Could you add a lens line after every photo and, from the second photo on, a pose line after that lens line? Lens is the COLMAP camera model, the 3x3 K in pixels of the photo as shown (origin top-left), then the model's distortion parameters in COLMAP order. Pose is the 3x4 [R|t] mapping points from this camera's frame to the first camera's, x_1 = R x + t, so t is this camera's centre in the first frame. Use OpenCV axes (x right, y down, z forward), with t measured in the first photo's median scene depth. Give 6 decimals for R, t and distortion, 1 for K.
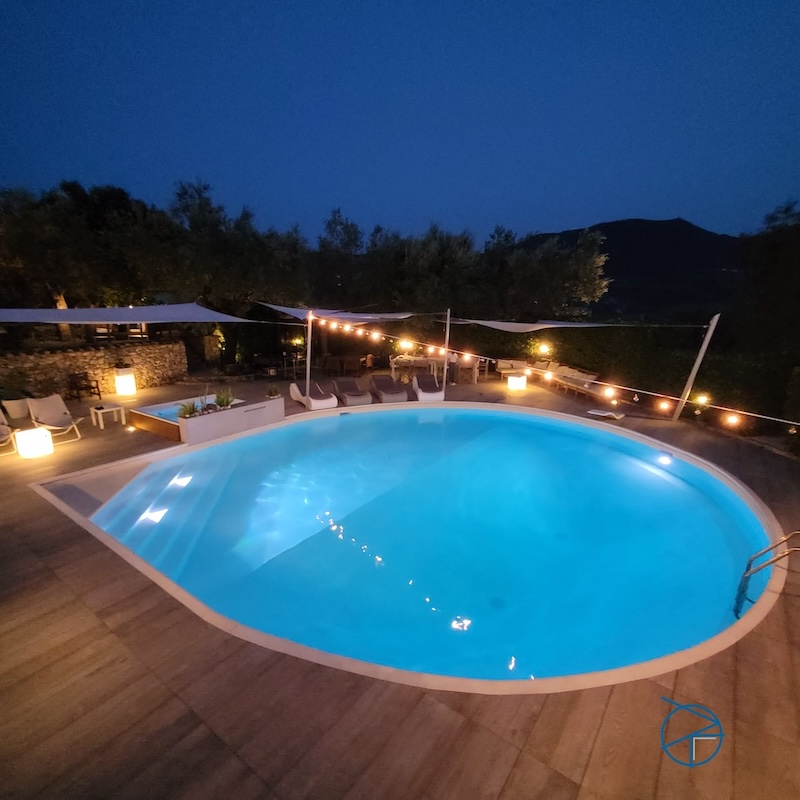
lens RADIAL K [[451.5, 0, 400.0], [0, 451.5, 400.0], [0, 0, 1]] dist [-0.002693, -0.000390]
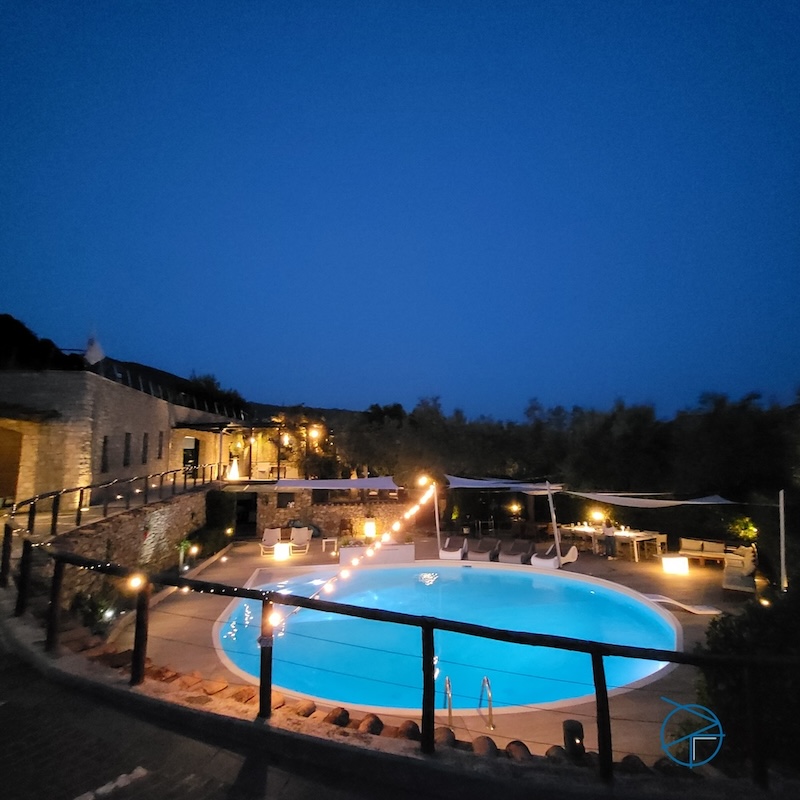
lens RADIAL K [[442.6, 0, 393.5], [0, 442.6, 402.8], [0, 0, 1]] dist [-0.003480, 0.000049]
pose [[0.710085, -0.115378, -0.694598, 0.541573], [-0.139255, 0.943986, -0.299163, -0.002040], [0.690208, 0.309157, 0.654244, -0.046910]]
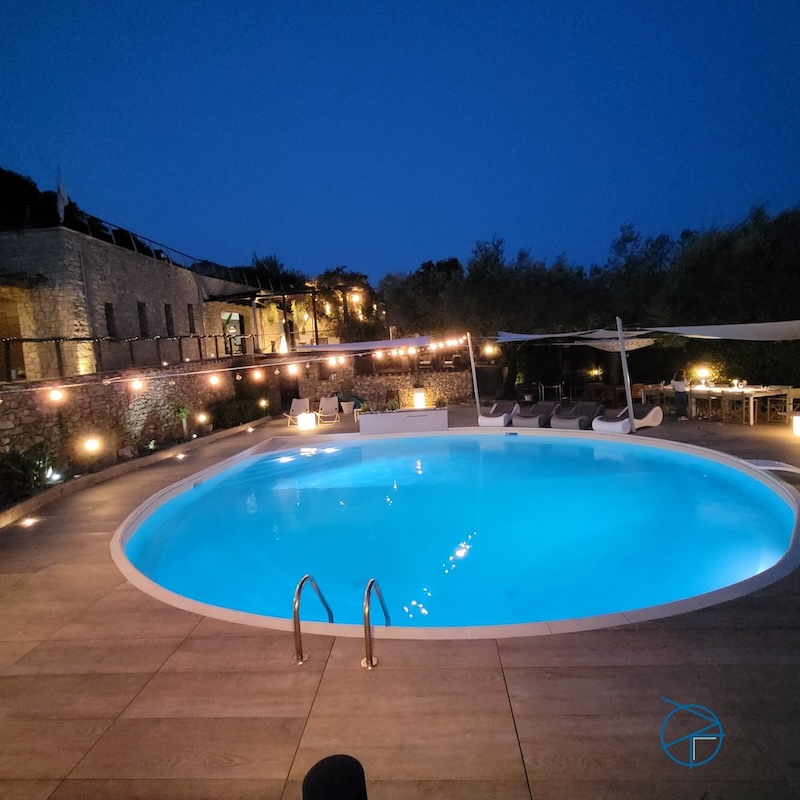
lens RADIAL K [[442.6, 0, 393.5], [0, 442.6, 402.8], [0, 0, 1]] dist [-0.003480, 0.000049]
pose [[0.542824, 0.047091, -0.838525, 0.481043], [-0.126118, 0.991676, -0.025951, 0.017629], [0.830323, 0.119840, 0.544244, 0.219480]]
